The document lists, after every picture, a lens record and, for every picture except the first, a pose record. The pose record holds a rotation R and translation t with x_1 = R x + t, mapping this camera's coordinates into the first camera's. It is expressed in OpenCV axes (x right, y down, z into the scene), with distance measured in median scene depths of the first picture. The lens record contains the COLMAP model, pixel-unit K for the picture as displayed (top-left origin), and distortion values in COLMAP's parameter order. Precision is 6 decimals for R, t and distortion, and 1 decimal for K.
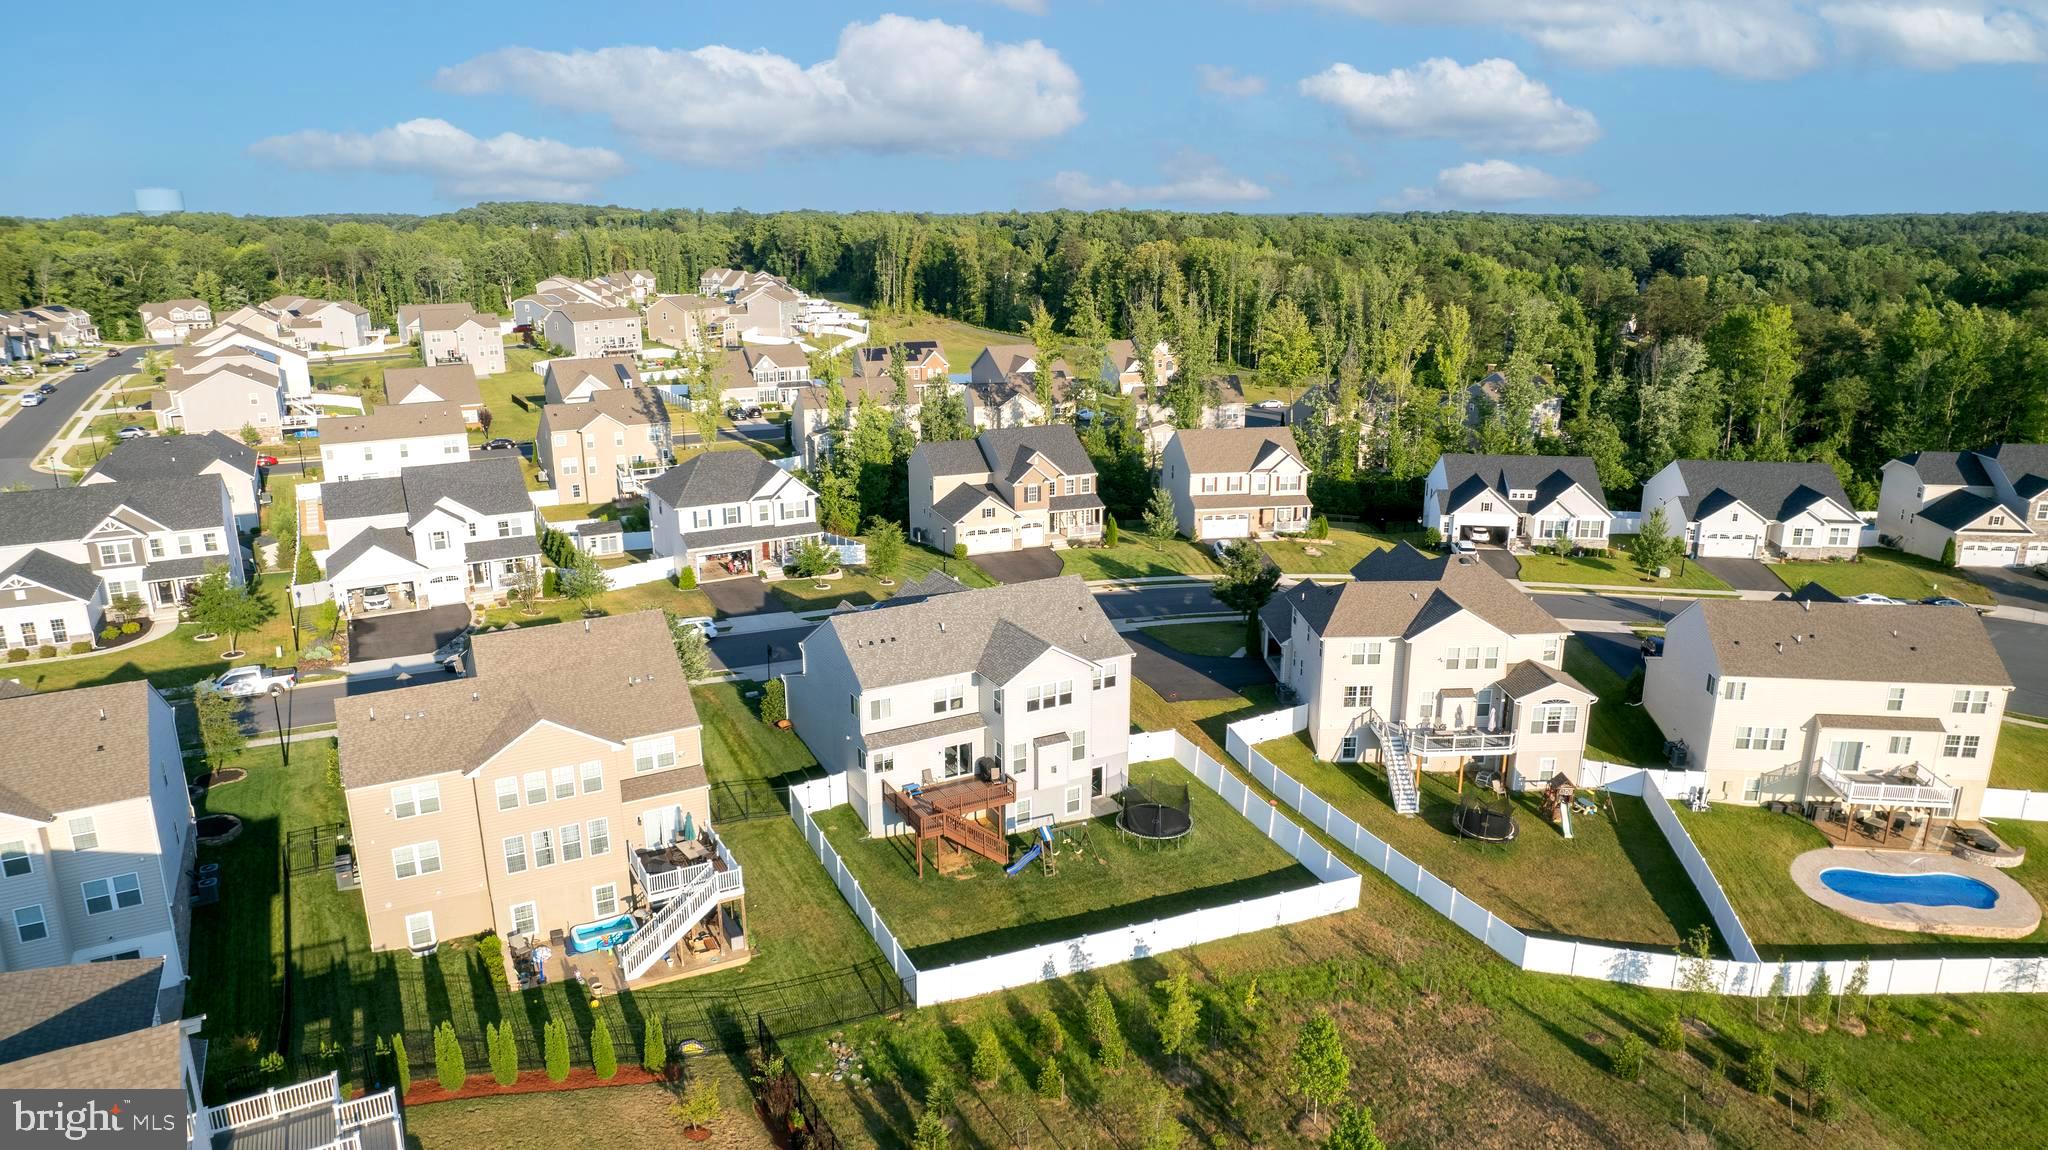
lens RADIAL K [[1312.7, 0, 1027.6], [0, 1312.7, 572.5], [0, 0, 1]] dist [-0.071629, 0.066587]
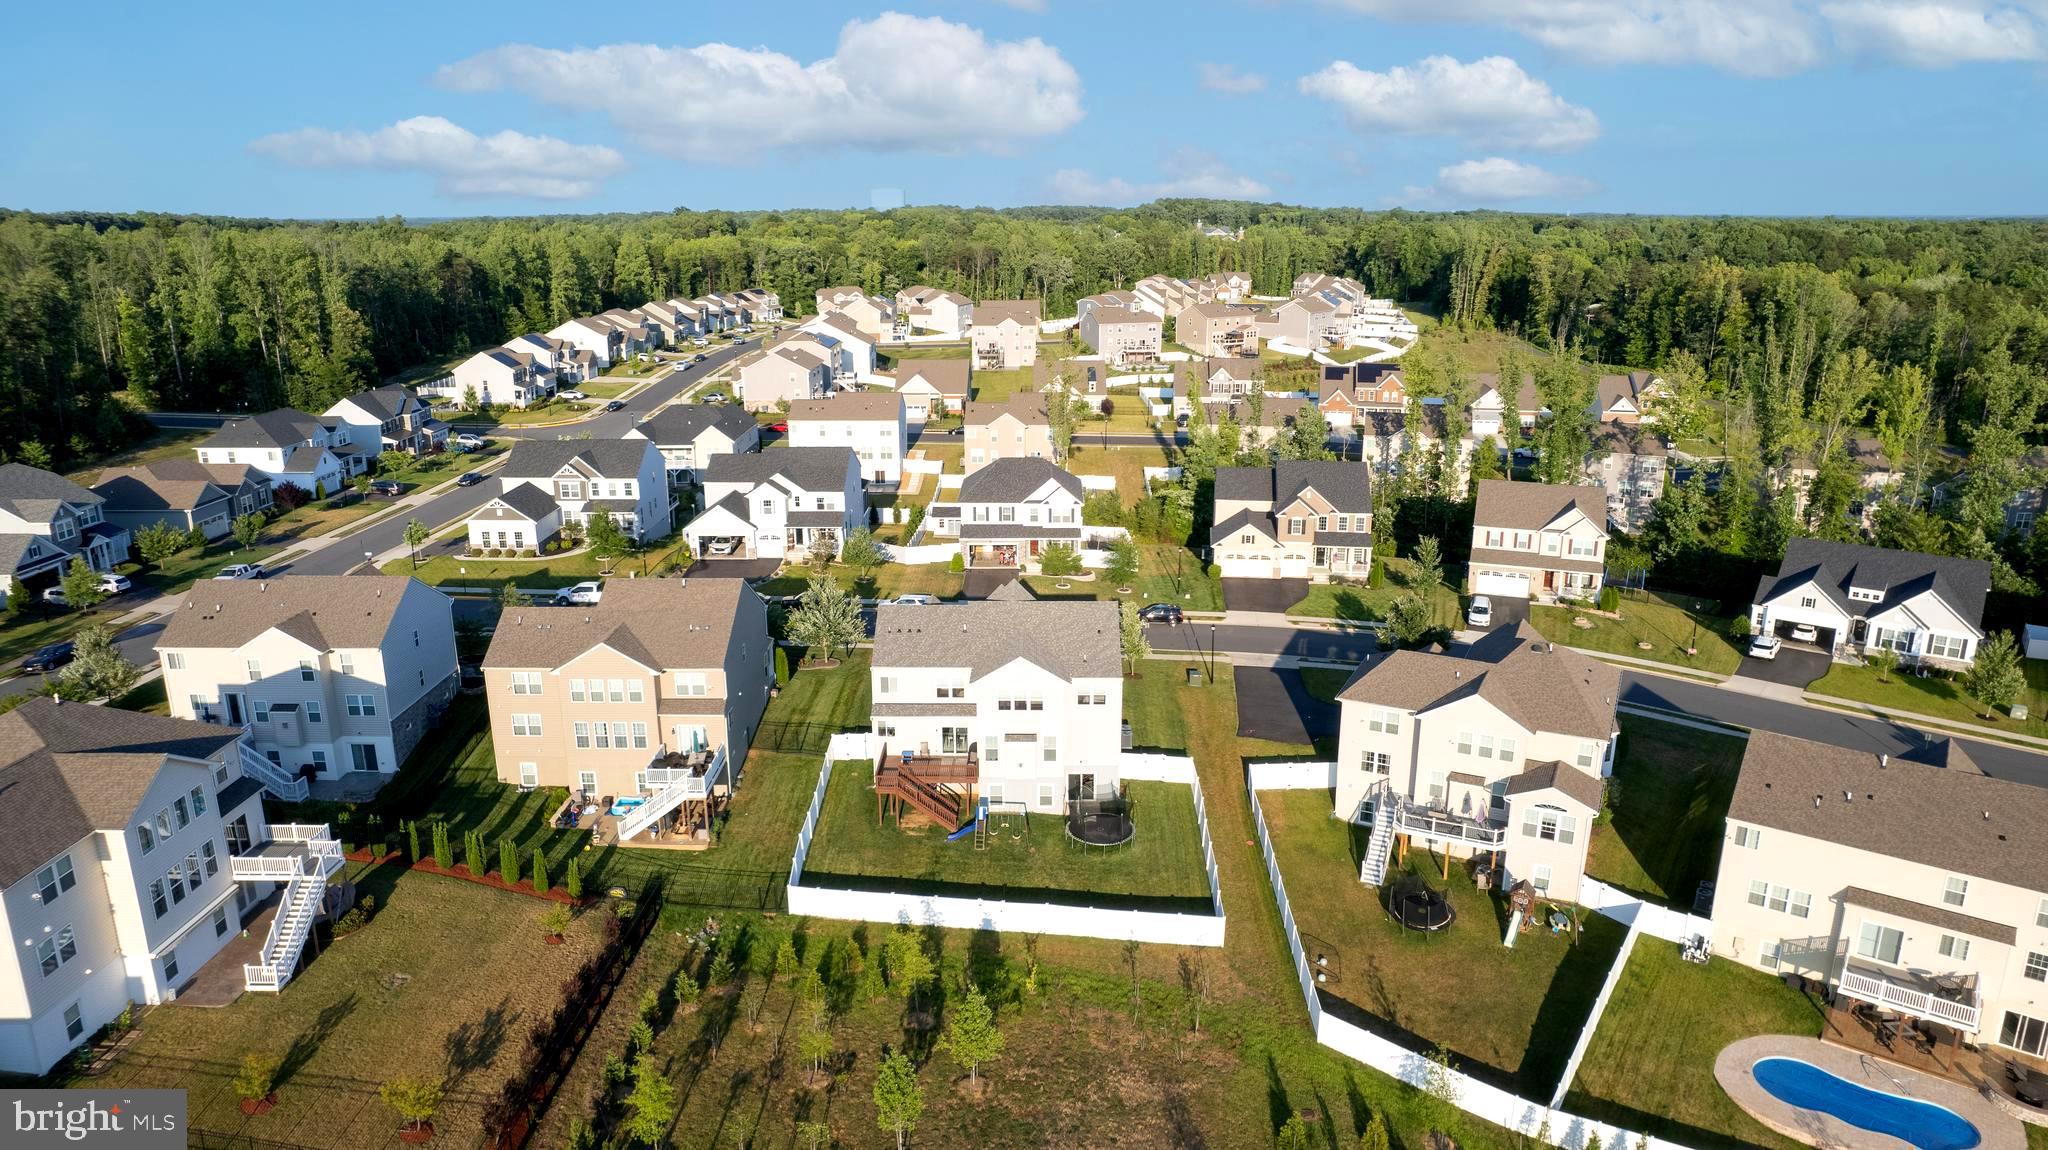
lens RADIAL K [[1312.7, 0, 1022.6], [0, 1312.7, 570.1], [0, 0, 1]] dist [-0.071629, 0.066587]
pose [[0.872419, 0.133293, -0.470233, 0.524000], [-0.132225, 0.990585, 0.035475, -0.058067], [0.470534, 0.031227, 0.881829, -0.021597]]
